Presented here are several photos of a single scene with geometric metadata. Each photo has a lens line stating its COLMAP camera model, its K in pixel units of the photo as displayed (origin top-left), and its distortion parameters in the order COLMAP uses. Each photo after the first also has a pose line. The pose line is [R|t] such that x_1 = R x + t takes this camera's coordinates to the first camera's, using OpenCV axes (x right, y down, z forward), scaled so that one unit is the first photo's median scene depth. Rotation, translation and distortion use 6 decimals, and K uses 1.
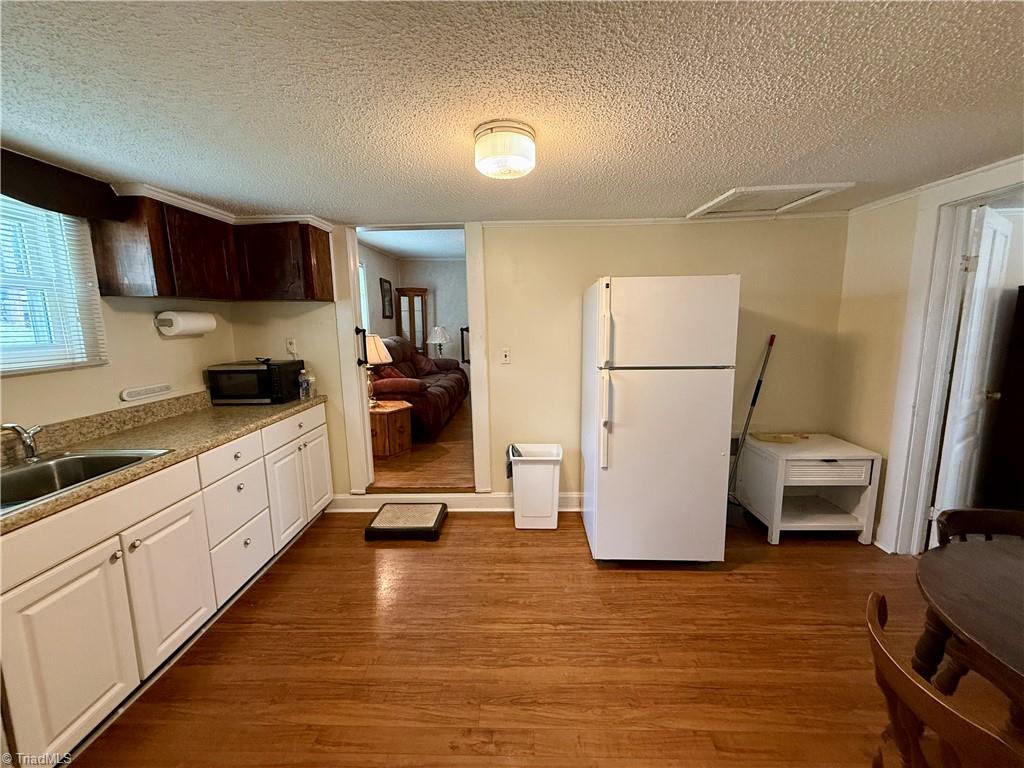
lens RADIAL K [[408.4, 0, 509.5], [0, 408.4, 385.2], [0, 0, 1]] dist [0.001536, 0.000491]
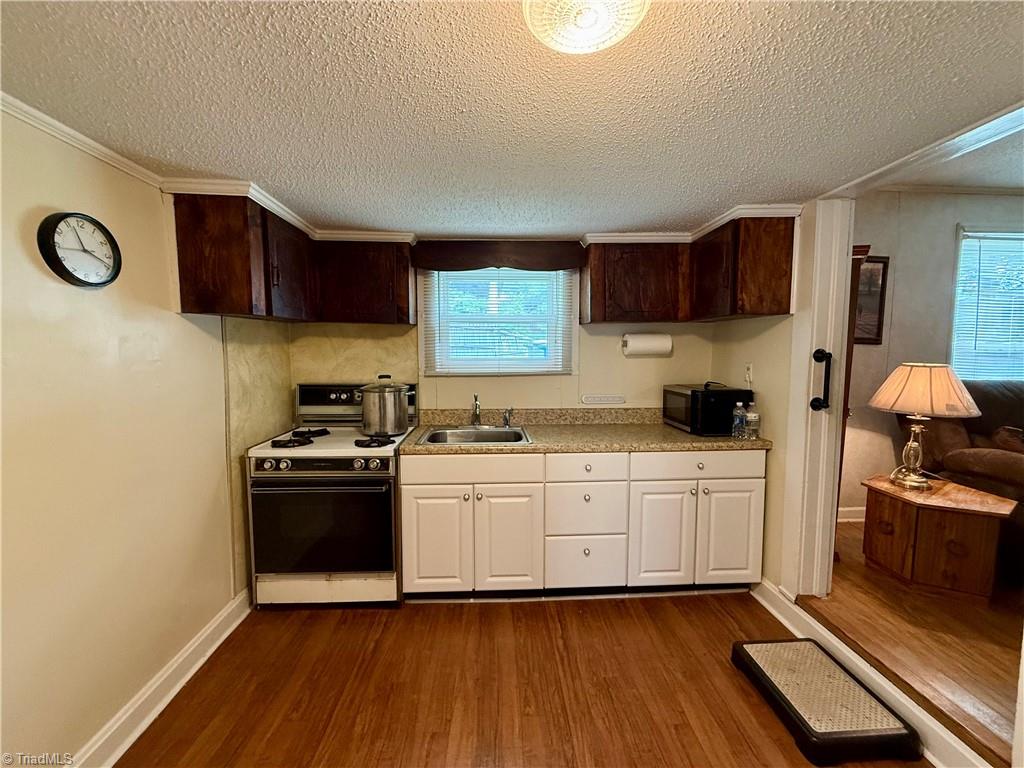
lens RADIAL K [[408.4, 0, 509.5], [0, 408.4, 385.2], [0, 0, 1]] dist [0.001536, 0.000491]
pose [[0.065147, 0.099461, -0.992907, 0.291967], [-0.149520, 0.984760, 0.088834, -0.085010], [0.986610, 0.142673, 0.079026, 0.563820]]
